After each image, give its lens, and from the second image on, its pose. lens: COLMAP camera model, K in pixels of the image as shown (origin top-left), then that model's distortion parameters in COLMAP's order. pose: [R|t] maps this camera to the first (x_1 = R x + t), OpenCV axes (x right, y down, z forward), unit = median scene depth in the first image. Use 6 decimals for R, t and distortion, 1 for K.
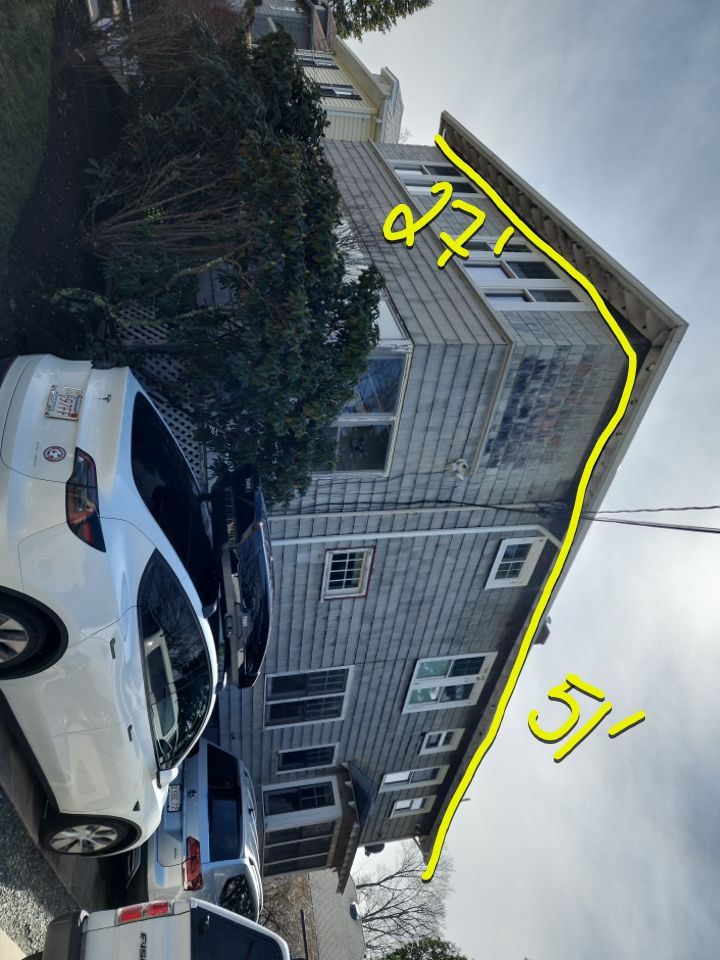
lens RADIAL K [[644.6, 0, 360.0], [0, 644.6, 480.0], [0, 0, 1]] dist [0.073613, -0.065919]
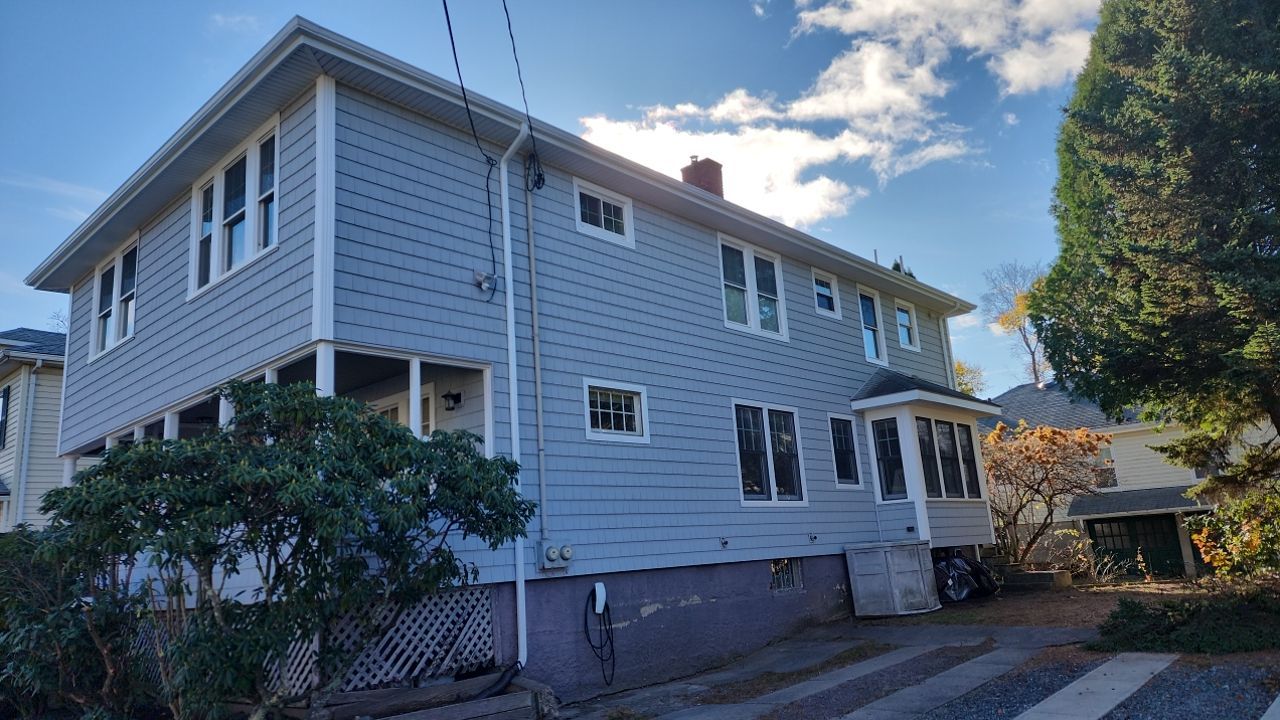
lens RADIAL K [[870.4, 0, 640.0], [0, 870.4, 360.0], [0, 0, 1]] dist [0.063746, -0.001028]
pose [[-0.002284, -0.999981, 0.005696, 0.034945], [0.996225, -0.001781, 0.086791, 0.071367], [-0.086779, 0.005873, 0.996210, -0.120477]]
